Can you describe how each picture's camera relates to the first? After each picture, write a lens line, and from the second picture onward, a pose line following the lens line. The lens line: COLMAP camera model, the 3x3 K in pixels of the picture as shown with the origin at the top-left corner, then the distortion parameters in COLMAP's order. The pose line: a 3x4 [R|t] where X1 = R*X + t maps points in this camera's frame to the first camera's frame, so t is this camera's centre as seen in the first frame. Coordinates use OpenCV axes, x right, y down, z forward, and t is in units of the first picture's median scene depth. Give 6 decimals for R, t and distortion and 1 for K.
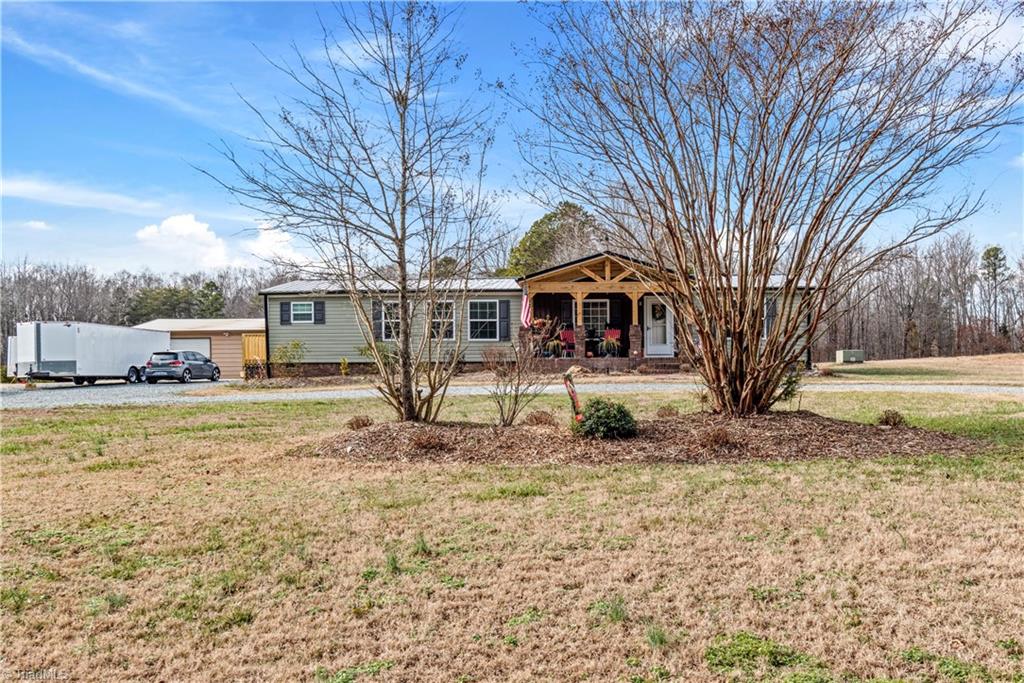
lens RADIAL K [[796.4, 0, 512.0], [0, 796.4, 341.5], [0, 0, 1]] dist [-0.000042, -0.000023]
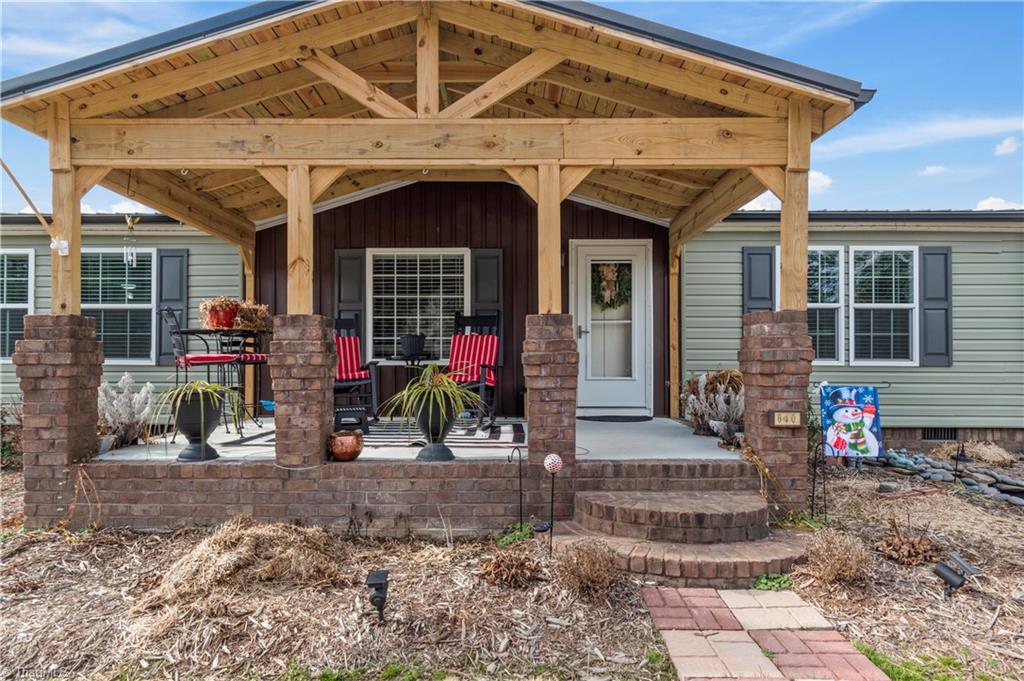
lens RADIAL K [[564.2, 0, 512.0], [0, 564.2, 340.5], [0, 0, 1]] dist [-0.003005, -0.000432]
pose [[0.993570, 0.004426, 0.113135, 0.114428], [-0.003396, 0.999951, -0.009301, -0.010600], [-0.113170, 0.008857, 0.993536, 0.764234]]
